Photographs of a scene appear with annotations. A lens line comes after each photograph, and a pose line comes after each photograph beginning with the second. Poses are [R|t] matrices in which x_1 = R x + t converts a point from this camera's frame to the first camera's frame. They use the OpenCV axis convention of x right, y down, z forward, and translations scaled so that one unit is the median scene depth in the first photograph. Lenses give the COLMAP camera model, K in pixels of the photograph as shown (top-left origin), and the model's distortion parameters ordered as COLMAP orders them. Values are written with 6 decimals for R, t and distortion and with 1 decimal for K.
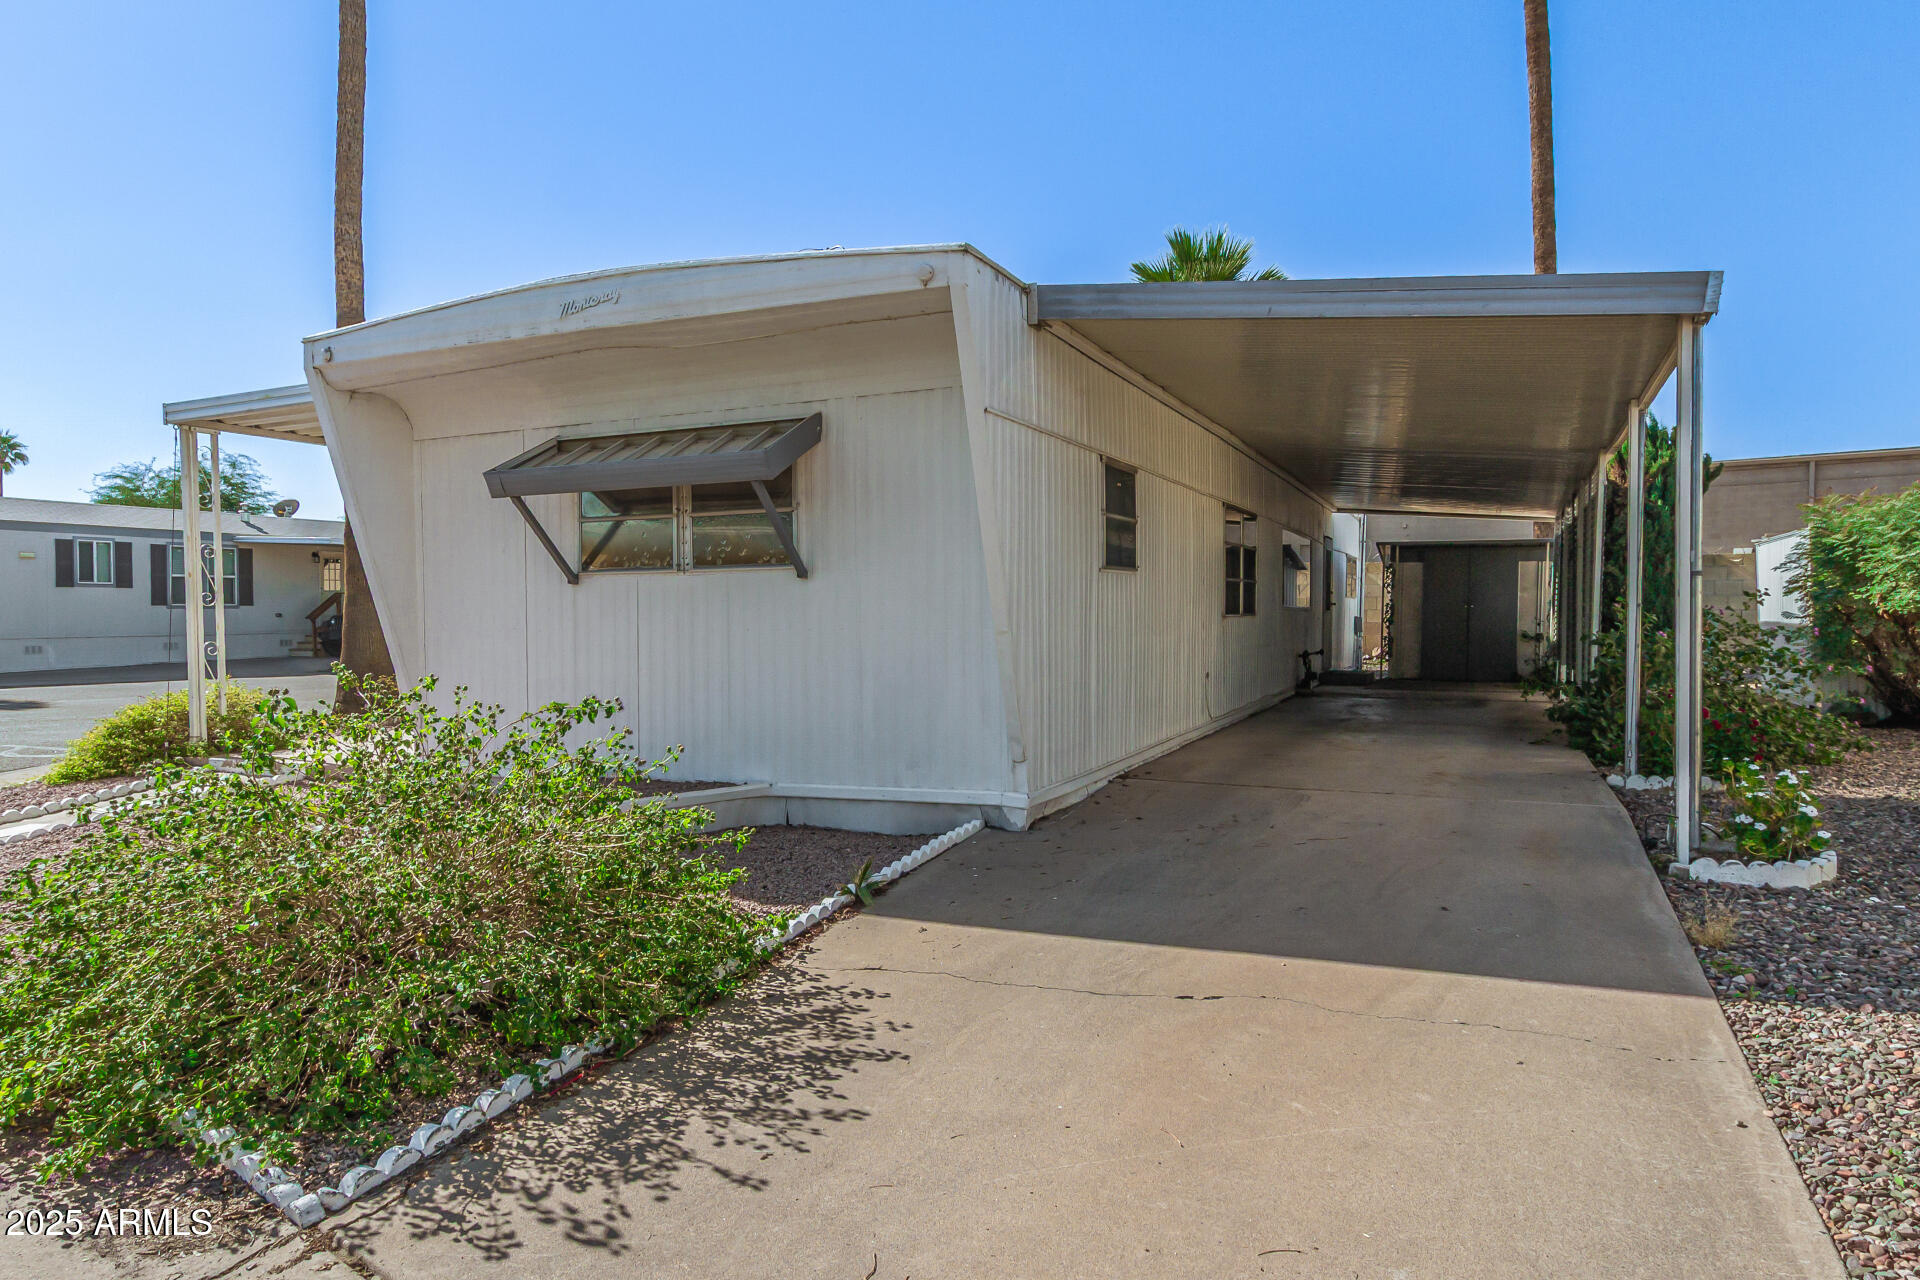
lens RADIAL K [[882.6, 0, 960.0], [0, 882.6, 640.0], [0, 0, 1]] dist [-0.001125, 0.000095]
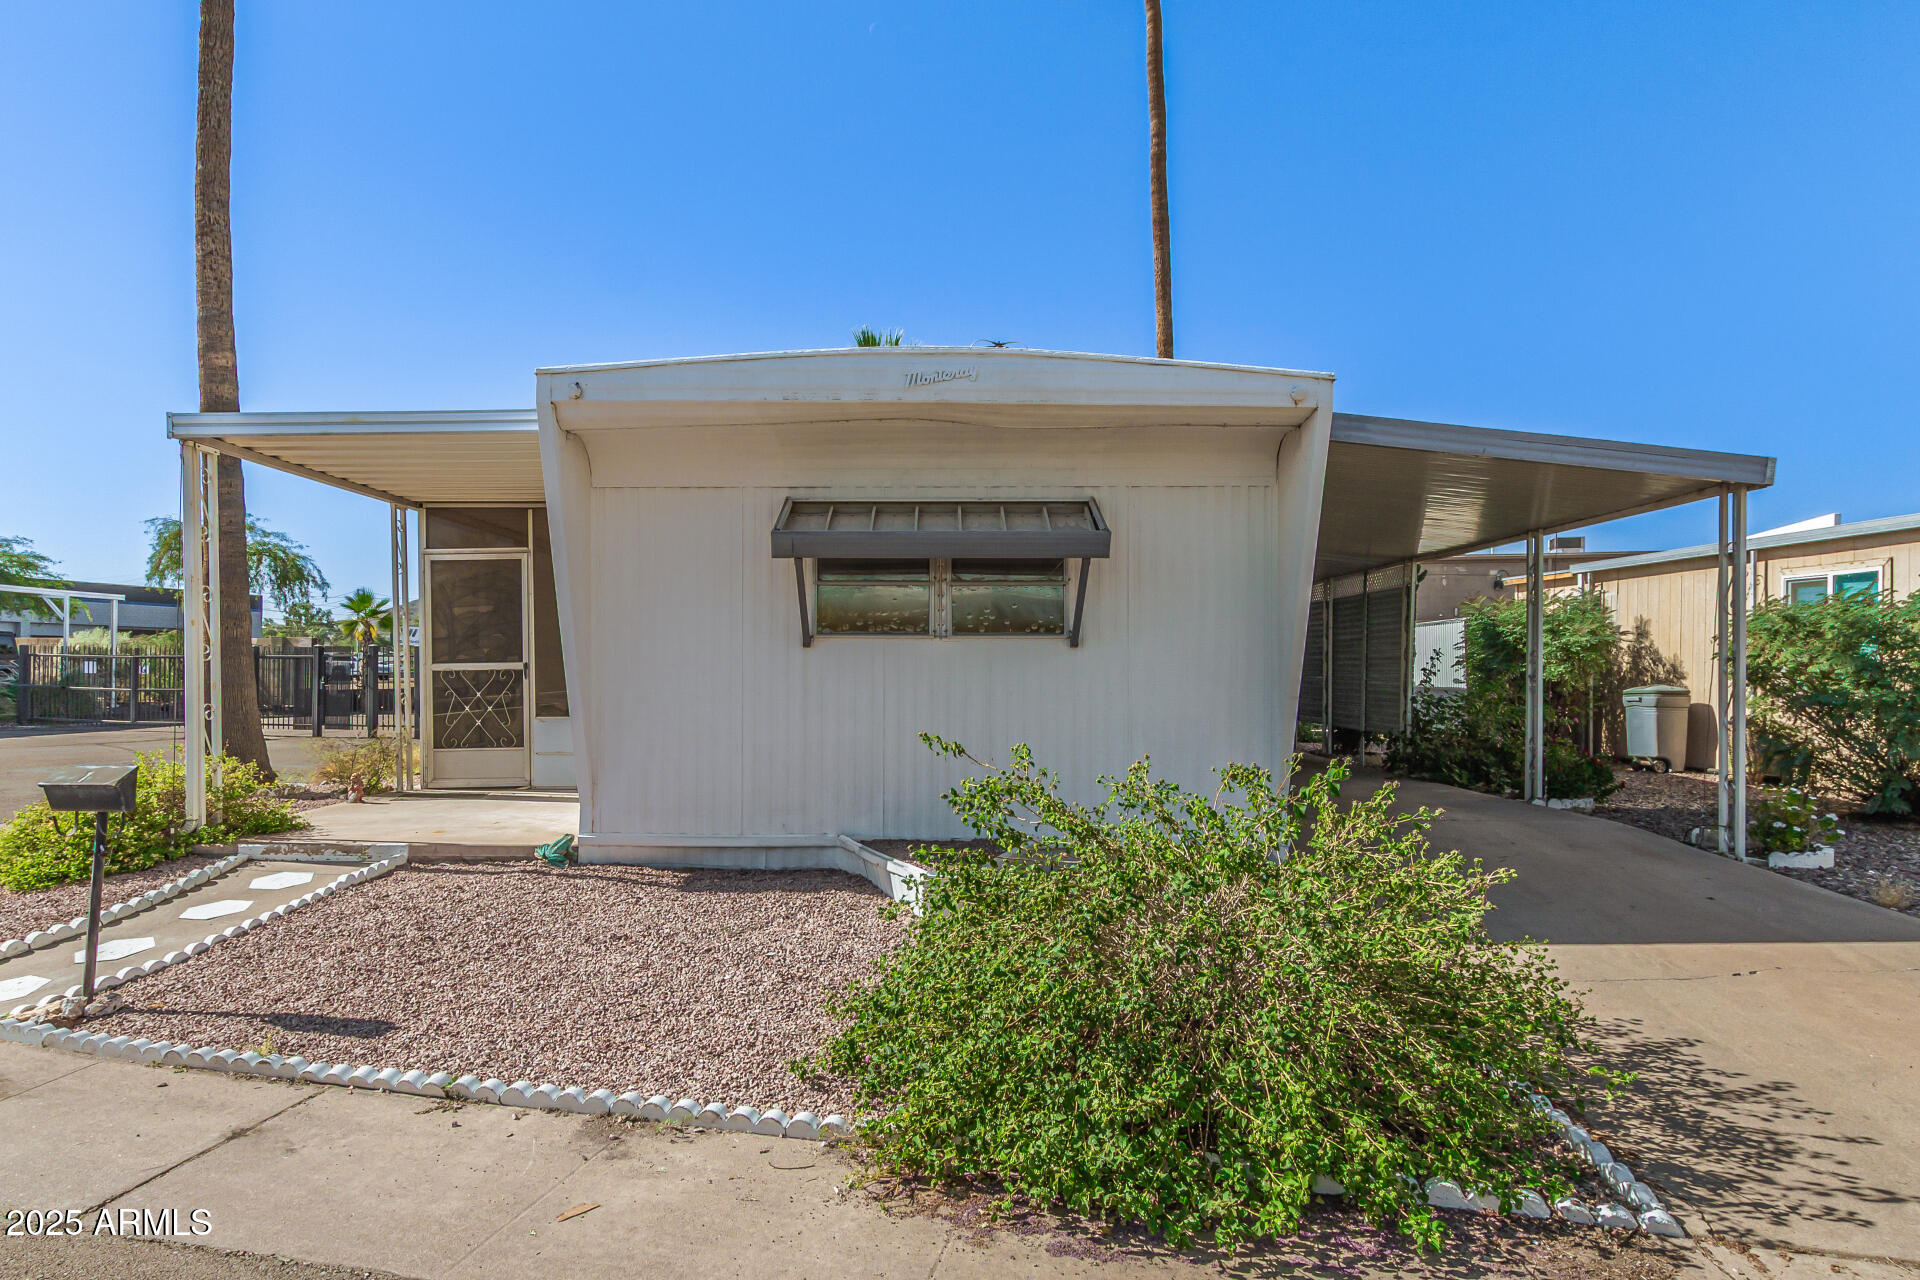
lens RADIAL K [[809.9, 0, 958.5], [0, 809.9, 683.4], [0, 0, 1]] dist [-0.000249, 0.000751]
pose [[0.951411, 0.006882, 0.307846, -0.619952], [-0.001916, 0.999863, -0.016430, -0.008664], [-0.307917, 0.015041, 0.951294, 0.091733]]
